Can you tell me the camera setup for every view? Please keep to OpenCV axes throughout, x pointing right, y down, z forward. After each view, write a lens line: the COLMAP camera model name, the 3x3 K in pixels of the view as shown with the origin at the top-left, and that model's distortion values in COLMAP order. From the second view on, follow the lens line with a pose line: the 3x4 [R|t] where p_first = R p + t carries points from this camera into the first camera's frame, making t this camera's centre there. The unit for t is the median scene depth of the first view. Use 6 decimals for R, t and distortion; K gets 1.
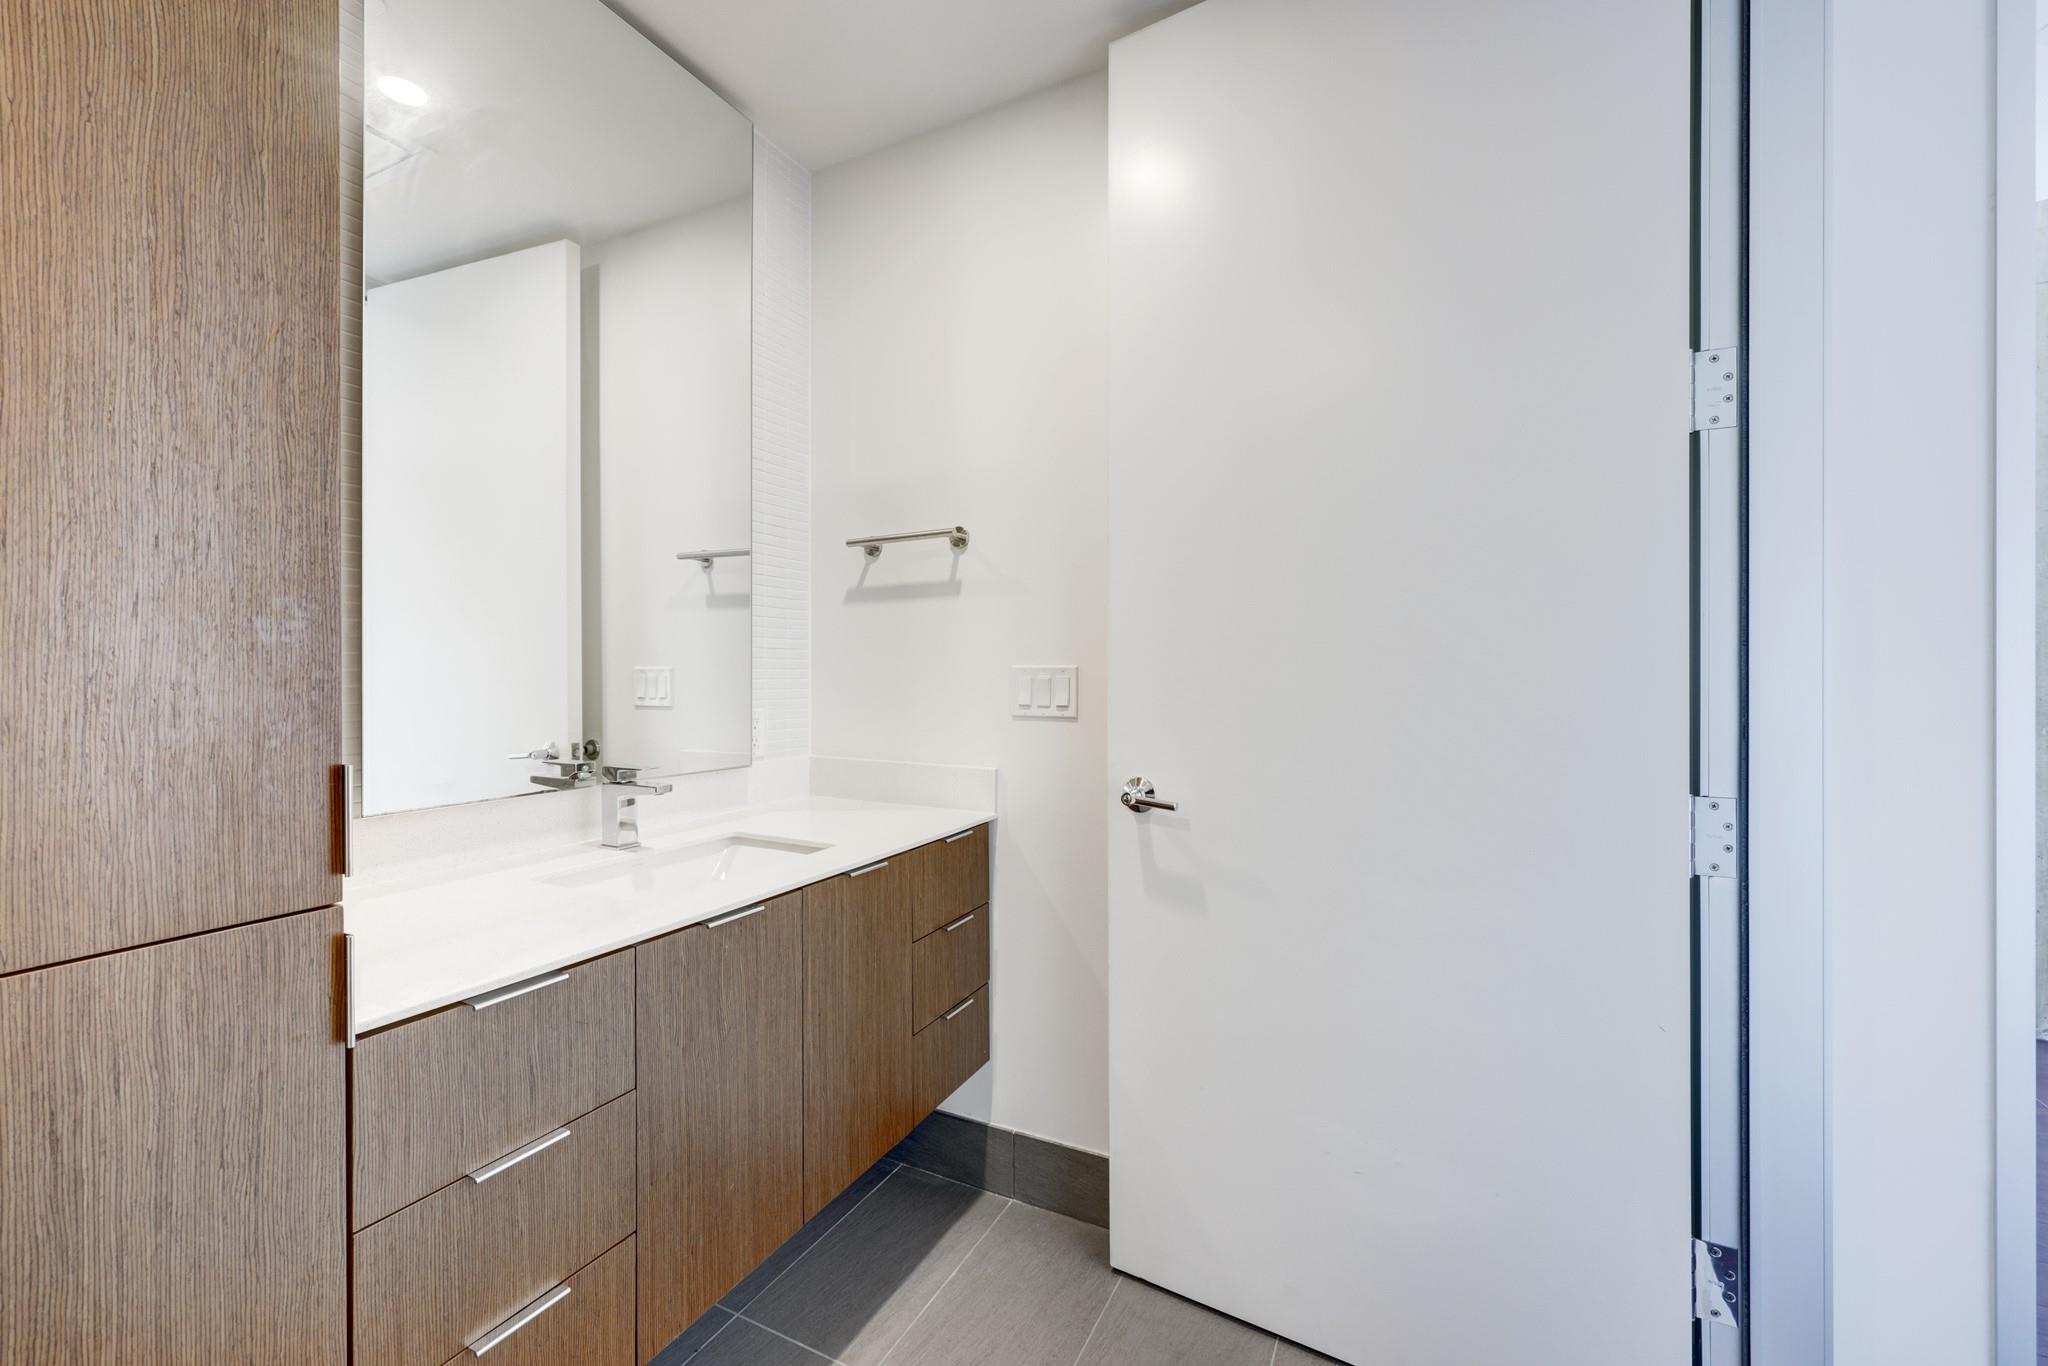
lens RADIAL K [[838.1, 0, 1045.9], [0, 838.1, 676.2], [0, 0, 1]] dist [0.001523, 0.000113]
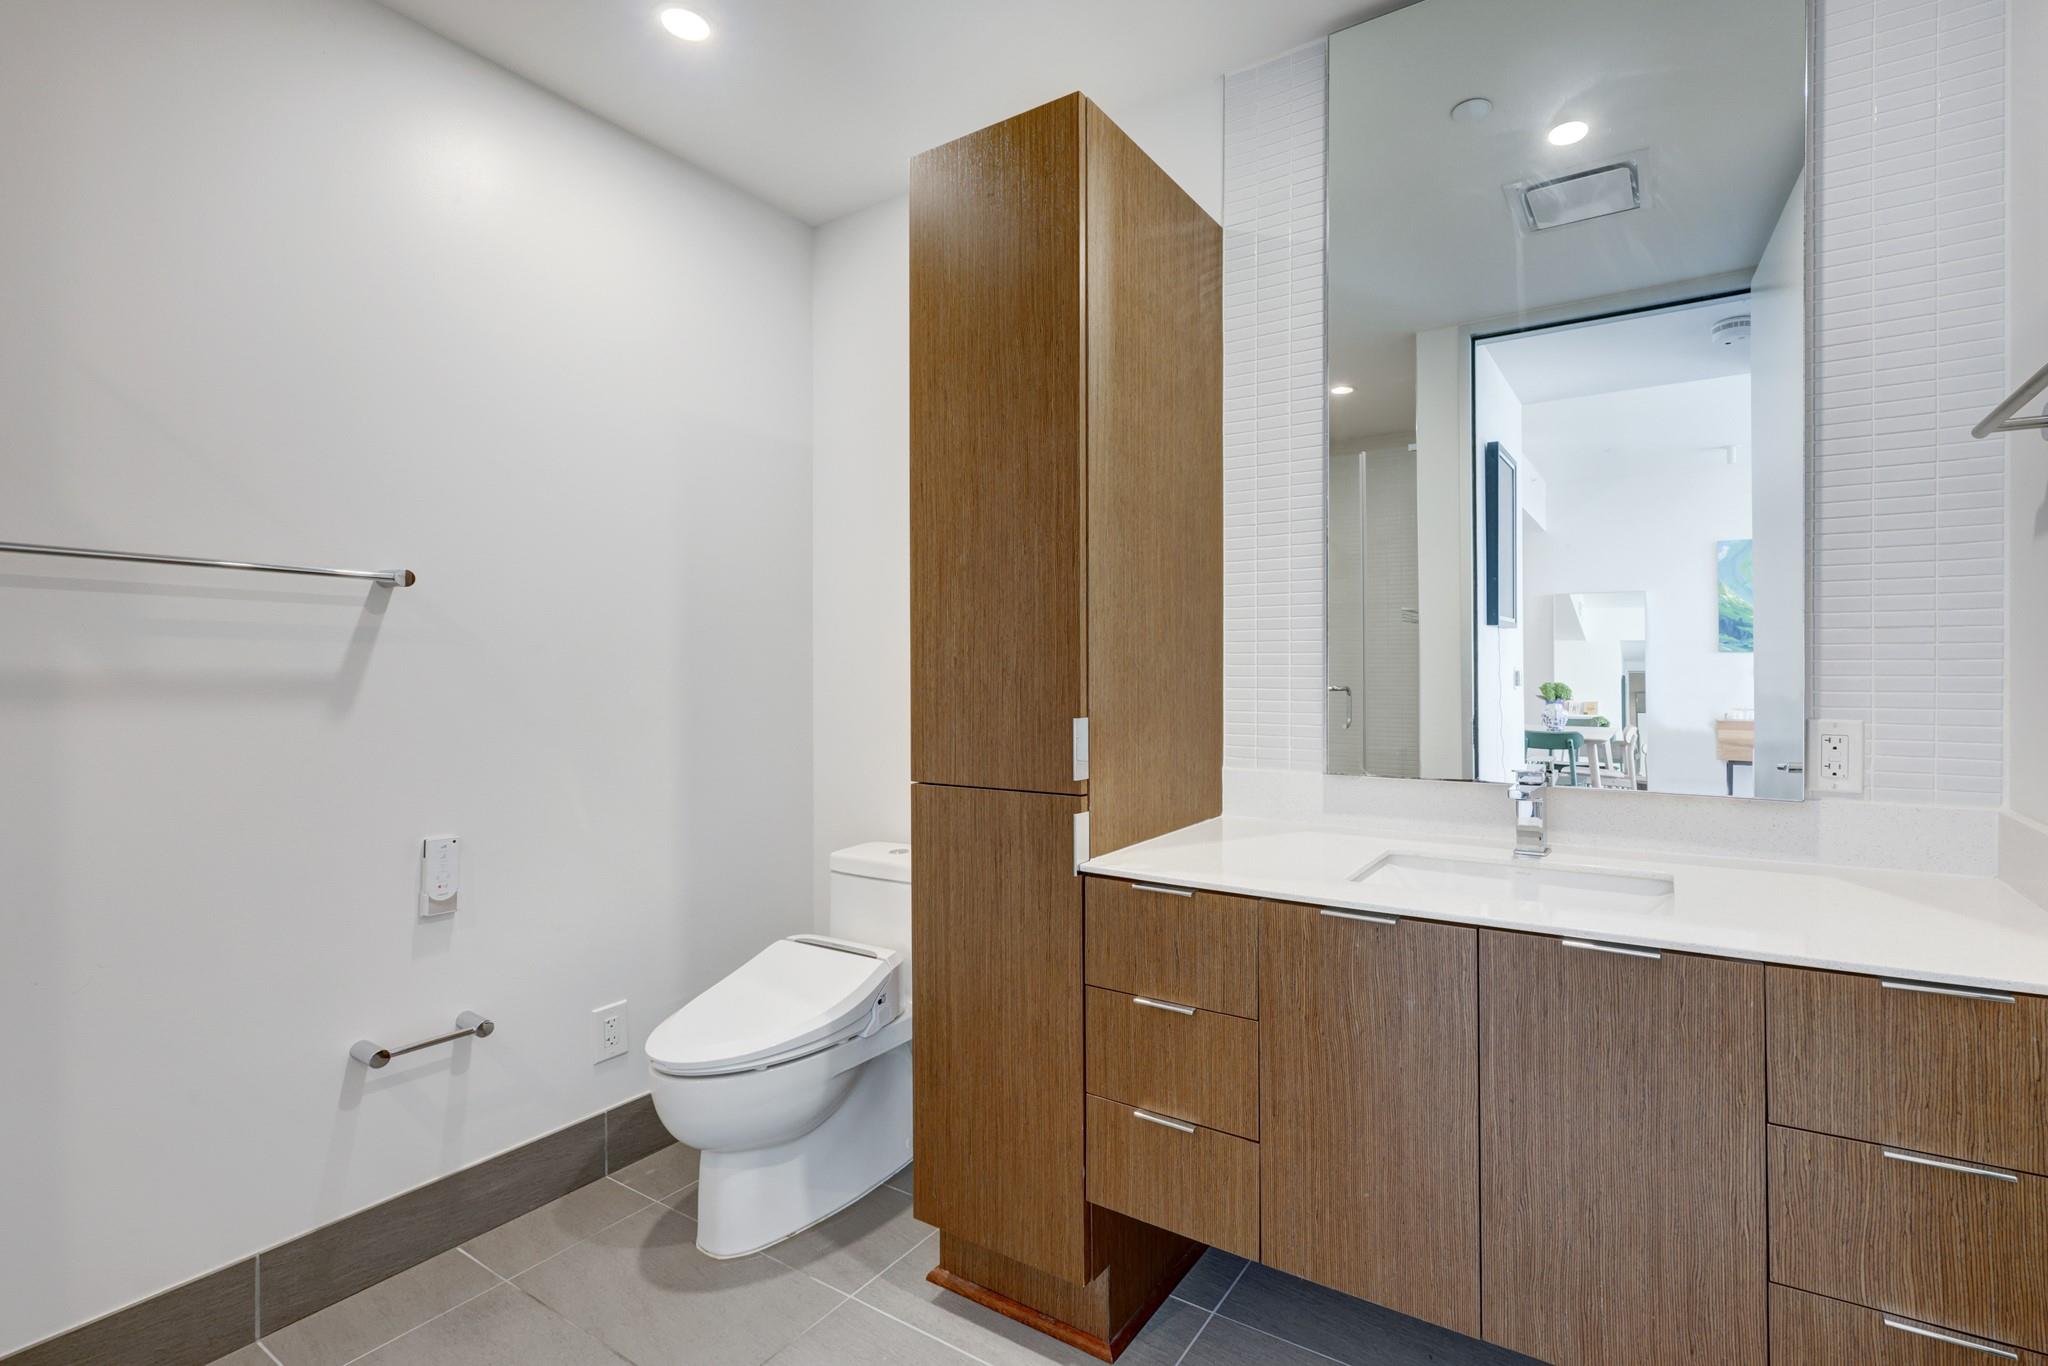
lens RADIAL K [[838.1, 0, 1045.9], [0, 838.1, 676.2], [0, 0, 1]] dist [0.001523, 0.000113]
pose [[-0.093571, 0.008982, -0.995572, 0.576746], [-0.002941, 0.999952, 0.009298, -0.000340], [0.995608, 0.003798, -0.093540, 0.667524]]
